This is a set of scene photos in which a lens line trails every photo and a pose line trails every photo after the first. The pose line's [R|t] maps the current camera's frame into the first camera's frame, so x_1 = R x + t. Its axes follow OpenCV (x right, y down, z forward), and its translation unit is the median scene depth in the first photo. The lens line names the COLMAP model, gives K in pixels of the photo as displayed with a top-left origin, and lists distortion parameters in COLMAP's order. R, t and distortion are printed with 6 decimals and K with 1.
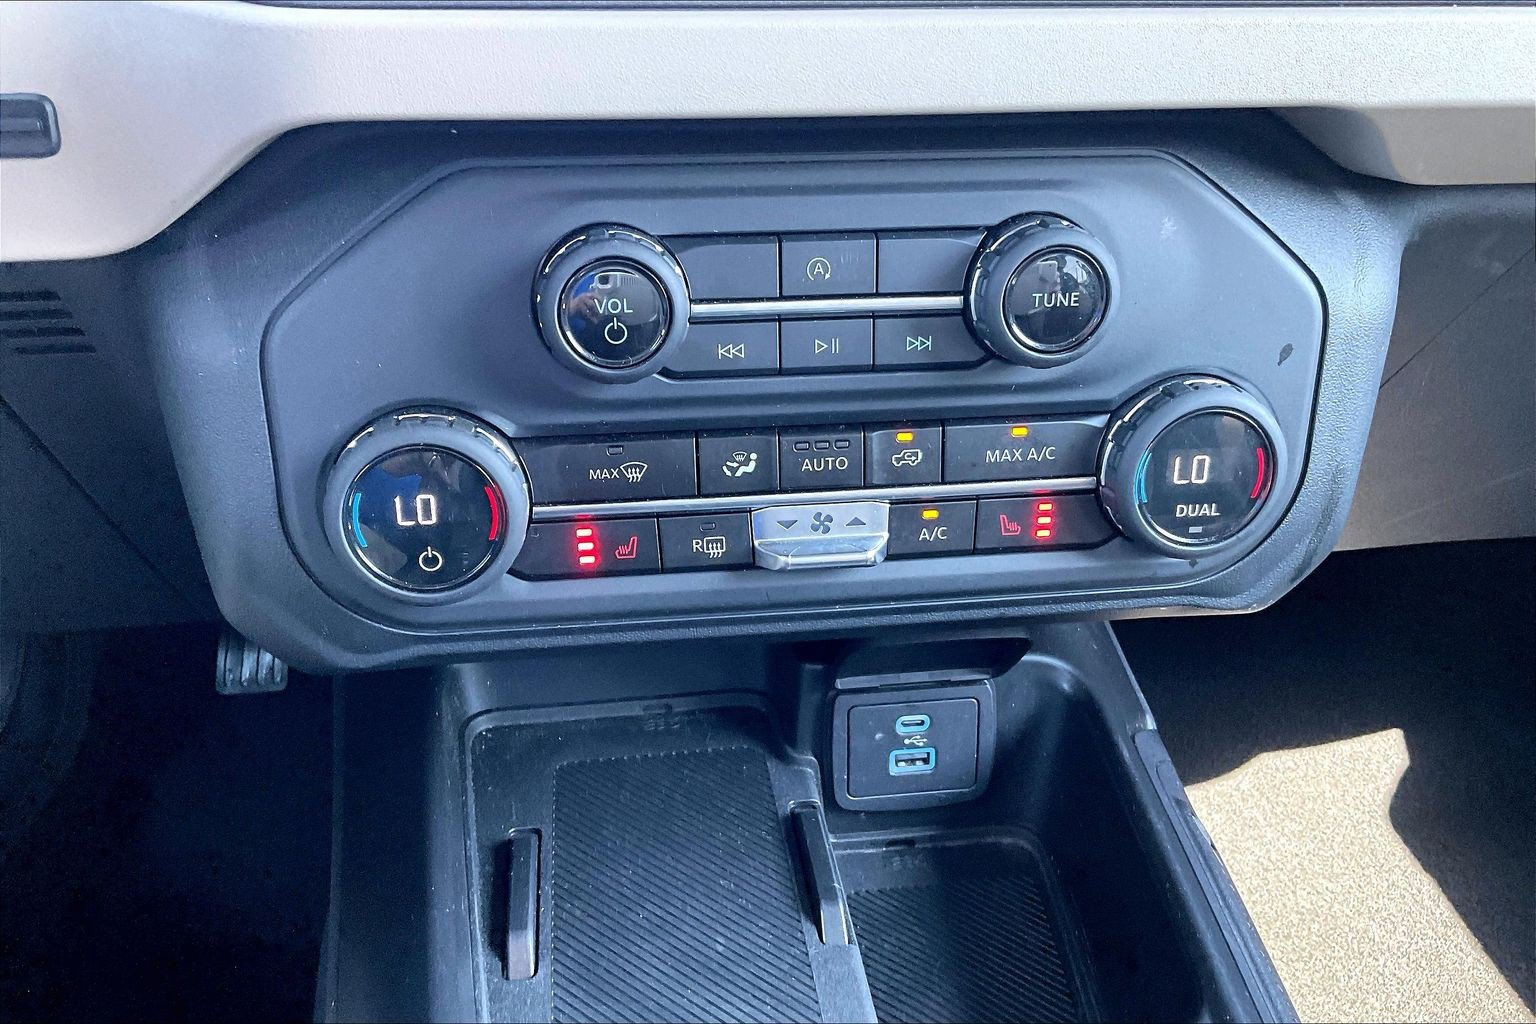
lens RADIAL K [[1267.8, 0, 768.0], [0, 1267.8, 512.0], [0, 0, 1]] dist [0.132932, -0.301034]
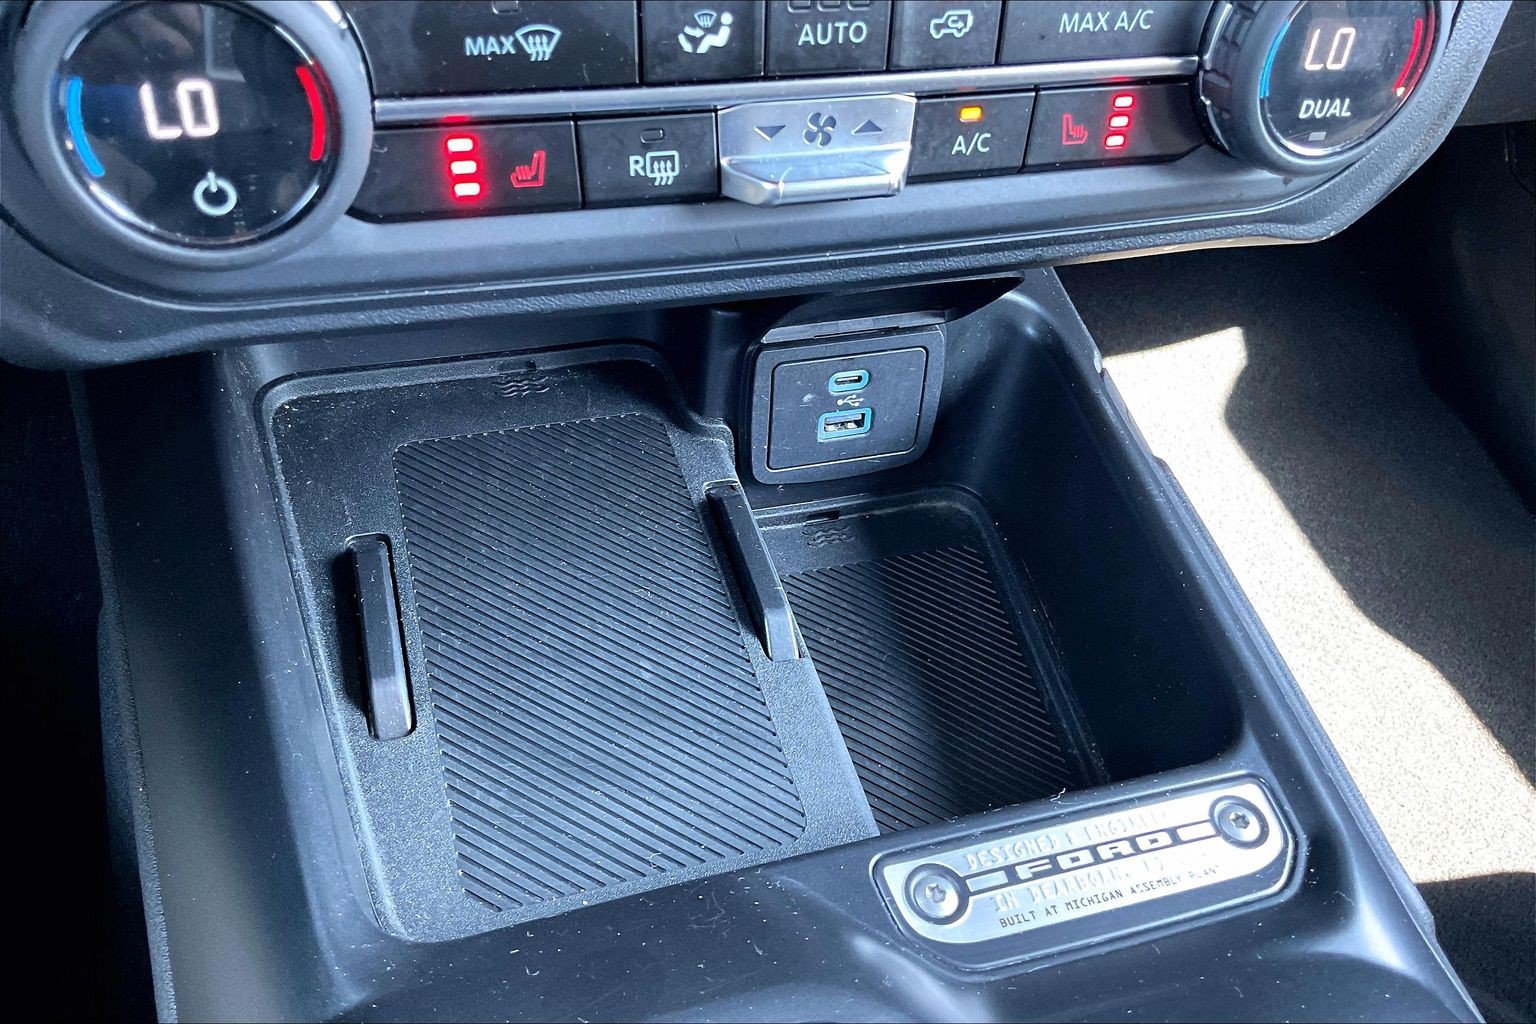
lens RADIAL K [[1267.8, 0, 768.0], [0, 1267.8, 512.0], [0, 0, 1]] dist [0.132932, -0.301034]
pose [[0.982865, -0.053664, 0.176344, -0.110455], [-0.004762, 0.948972, 0.315324, -0.011789], [-0.184267, -0.310760, 0.932456, 0.305970]]
